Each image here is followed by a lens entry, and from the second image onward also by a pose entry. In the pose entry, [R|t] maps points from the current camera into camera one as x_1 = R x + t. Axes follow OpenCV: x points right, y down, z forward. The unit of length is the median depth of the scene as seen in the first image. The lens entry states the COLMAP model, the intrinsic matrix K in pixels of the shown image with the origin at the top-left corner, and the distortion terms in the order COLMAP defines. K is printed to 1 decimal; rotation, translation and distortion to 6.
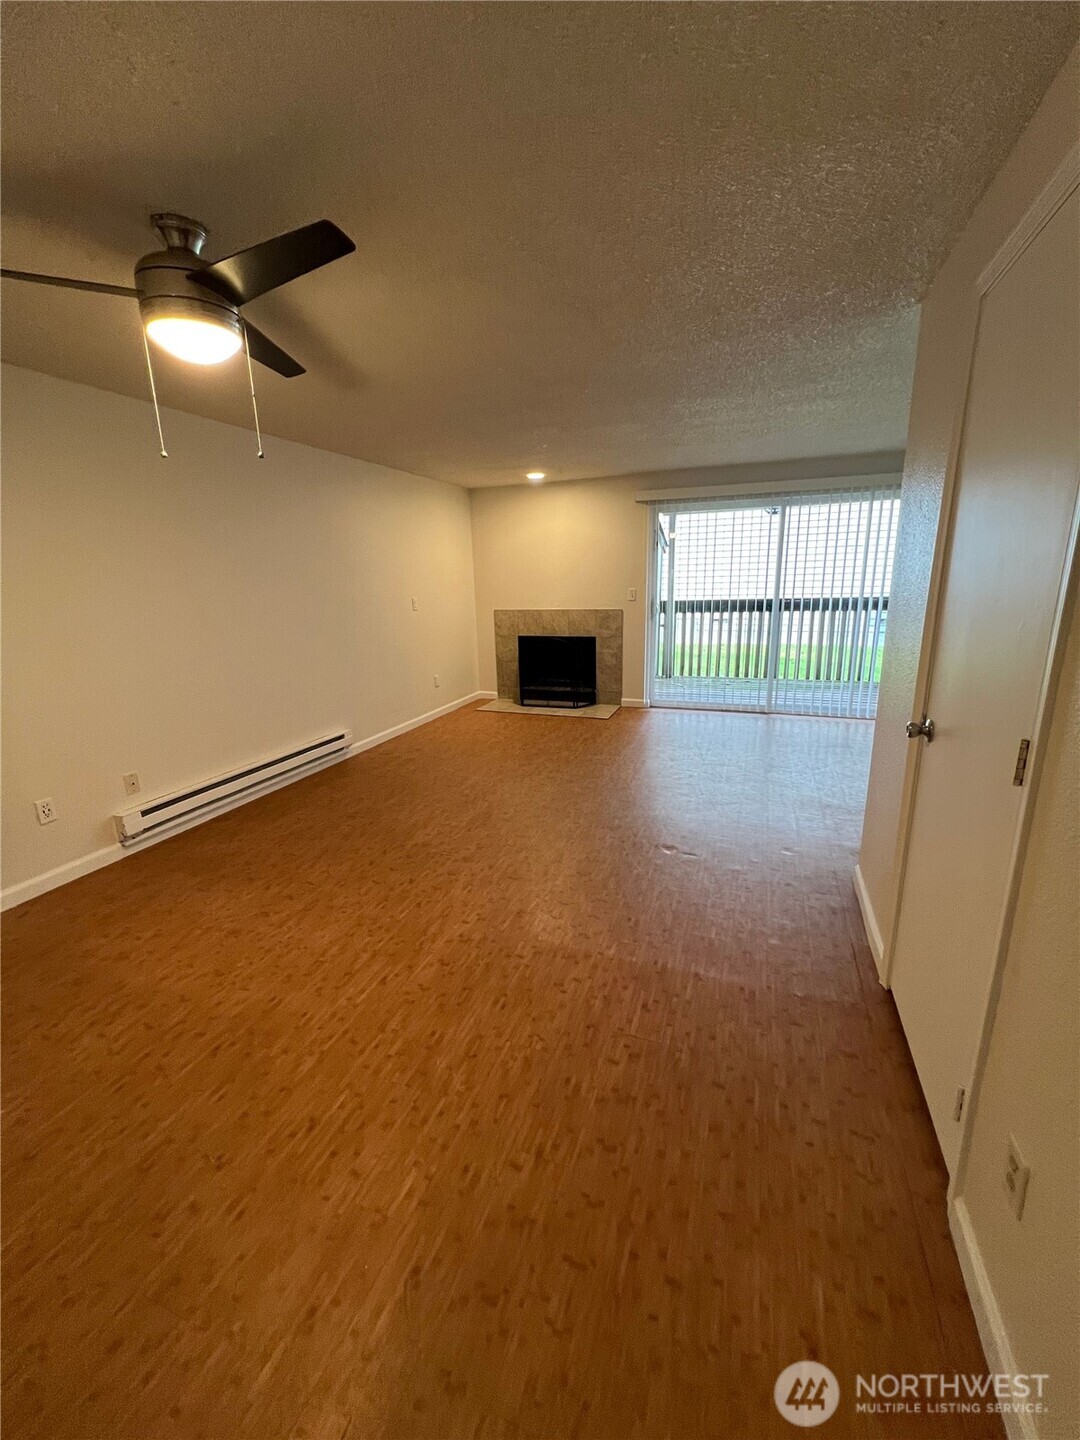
lens RADIAL K [[575.1, 0, 534.6], [0, 575.1, 718.9], [0, 0, 1]] dist [-0.003223, 0.000498]
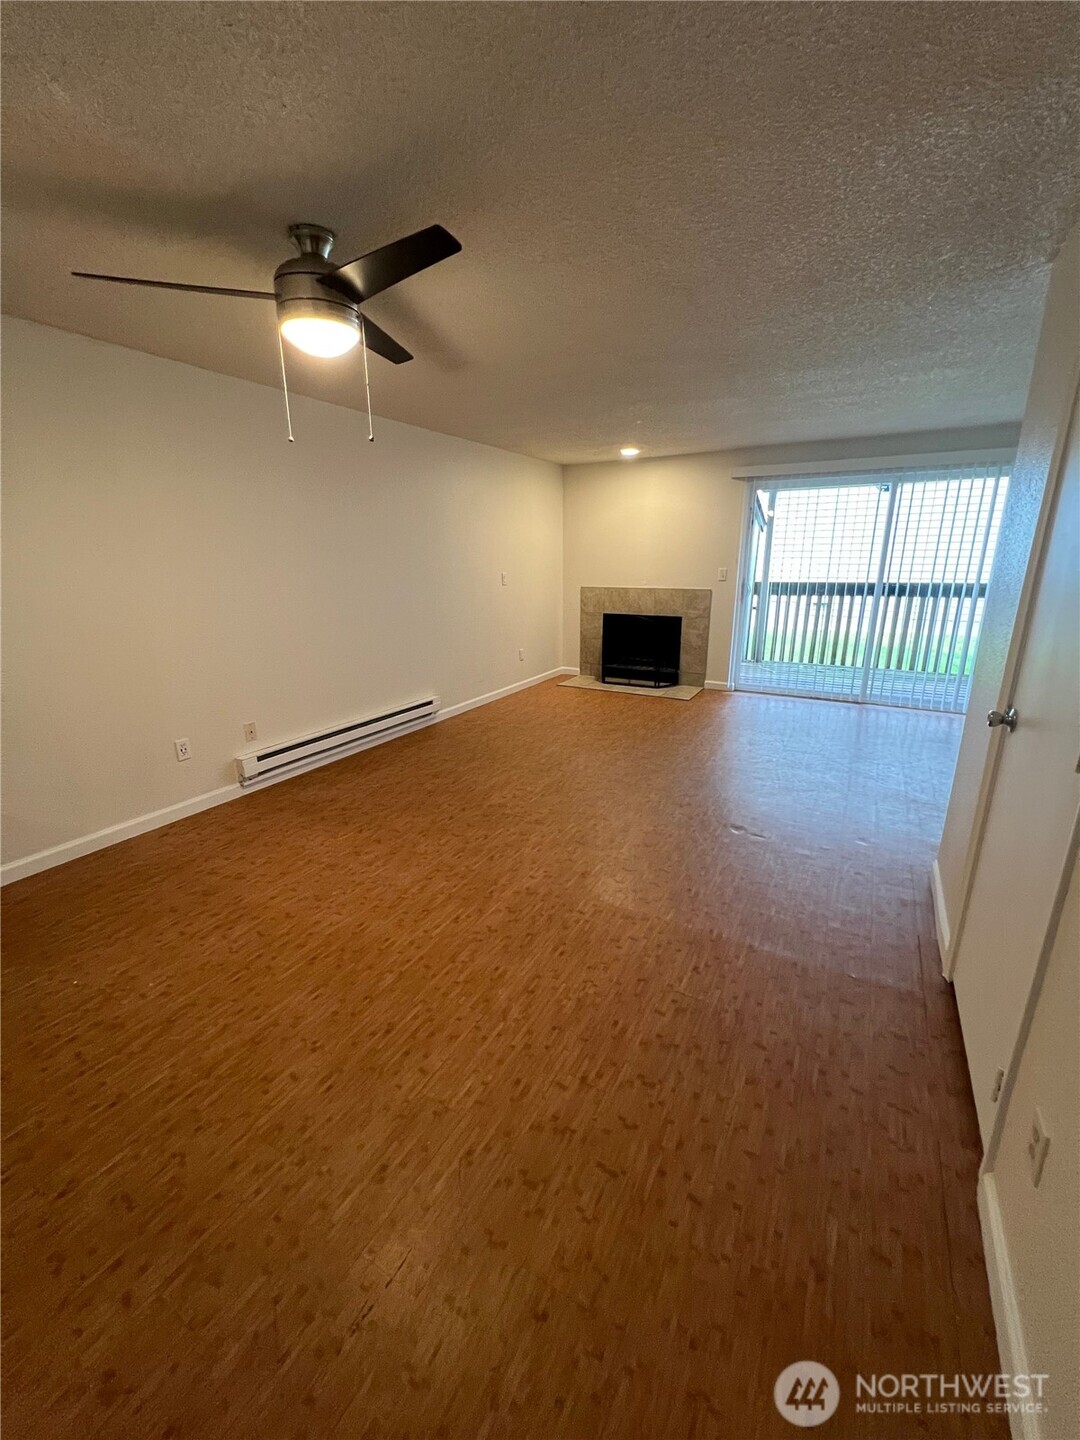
lens RADIAL K [[575.1, 0, 532.8], [0, 575.1, 720.3], [0, 0, 1]] dist [-0.003223, 0.000498]
pose [[0.987514, 0.059202, -0.145984, 0.023869], [-0.053433, 0.997640, 0.043127, 0.018015], [0.148193, -0.034788, 0.988346, -0.065103]]
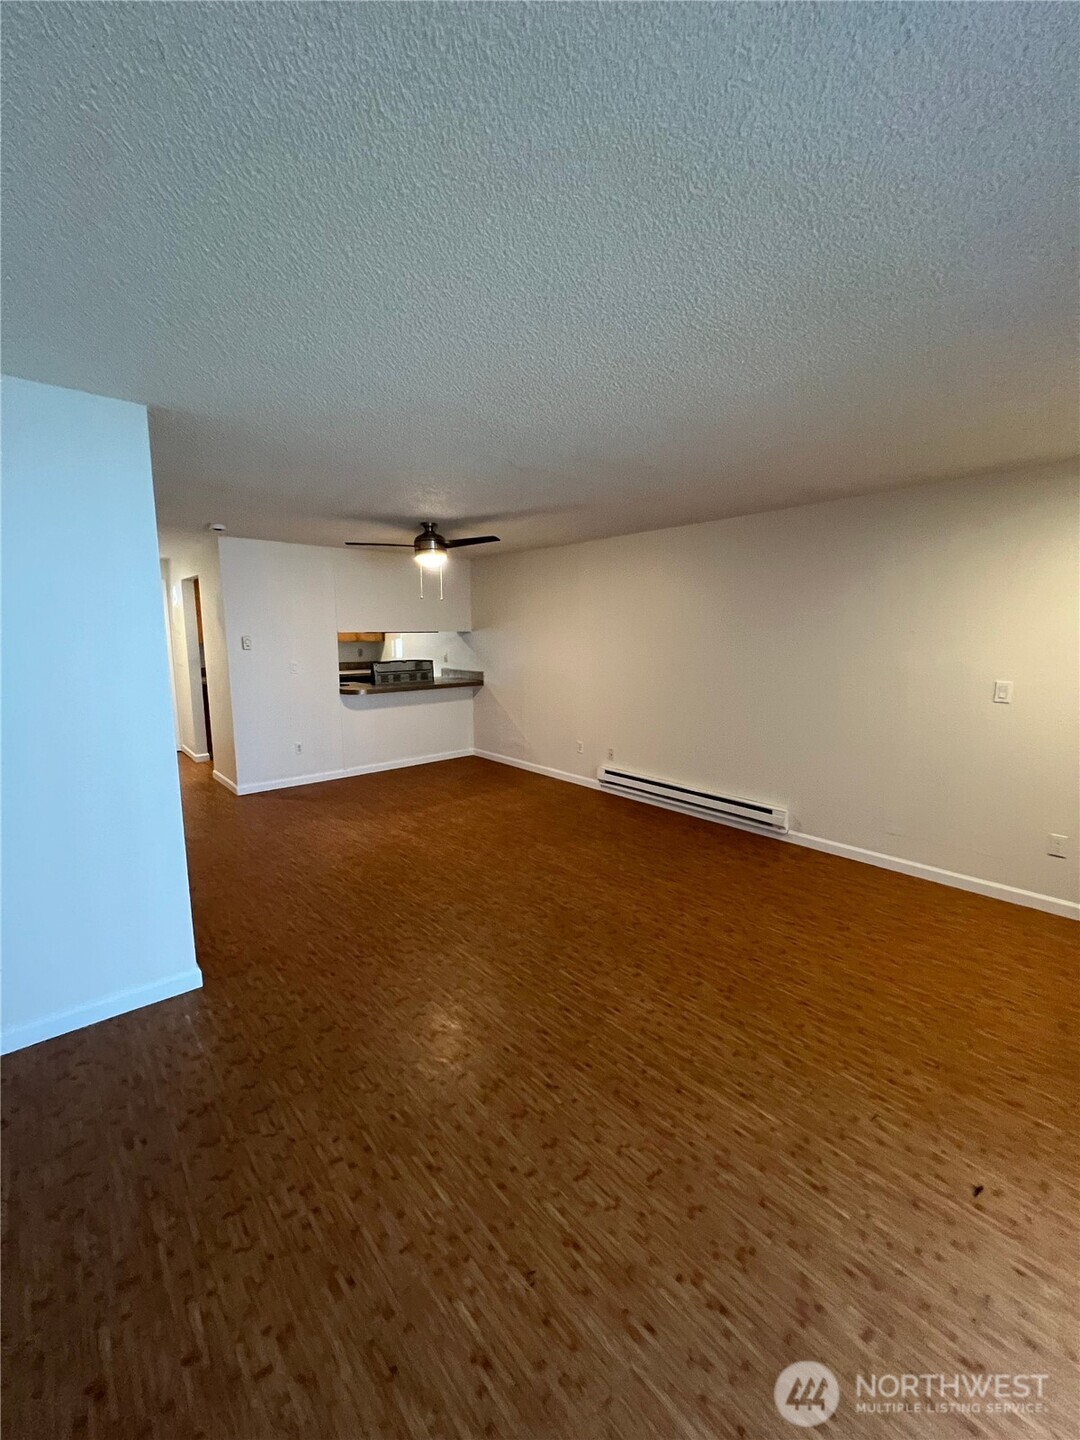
lens RADIAL K [[575.1, 0, 510.8], [0, 575.1, 701.3], [0, 0, 1]] dist [-0.003223, 0.000498]
pose [[-0.494992, 0.121111, -0.860415, 1.423615], [-0.197202, 0.948739, 0.246992, -0.629958], [0.846223, 0.291935, -0.445735, 2.323421]]
